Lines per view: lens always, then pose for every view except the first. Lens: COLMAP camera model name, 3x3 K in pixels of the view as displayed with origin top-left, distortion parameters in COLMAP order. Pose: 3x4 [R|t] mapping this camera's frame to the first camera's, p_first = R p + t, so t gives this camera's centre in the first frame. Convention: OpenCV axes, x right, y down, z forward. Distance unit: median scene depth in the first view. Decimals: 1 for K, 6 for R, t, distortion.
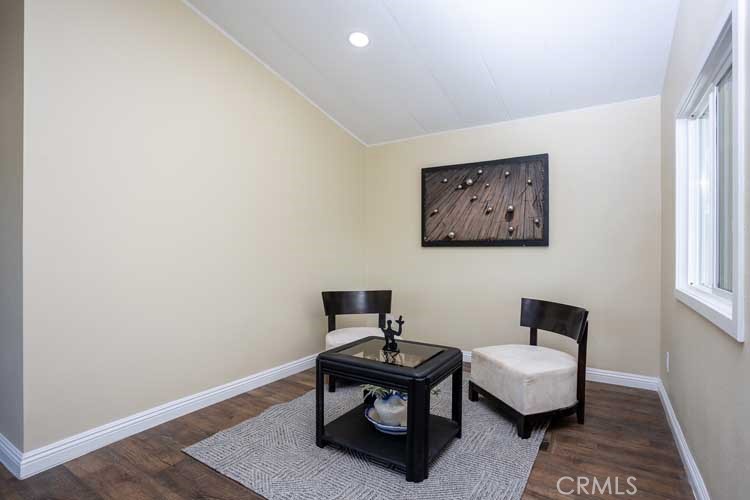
lens RADIAL K [[364.9, 0, 365.5], [0, 364.9, 250.8], [0, 0, 1]] dist [-0.057801, 0.042178]
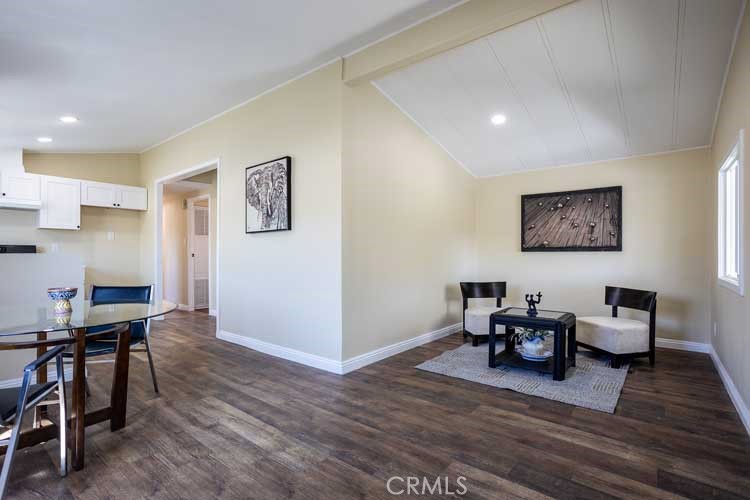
lens RADIAL K [[364.9, 0, 365.5], [0, 364.9, 250.8], [0, 0, 1]] dist [-0.057801, 0.042178]
pose [[0.995587, -0.000246, -0.093842, -0.358390], [-0.001277, 0.999868, -0.016175, 0.009769], [0.093834, 0.016224, 0.995456, -0.489666]]
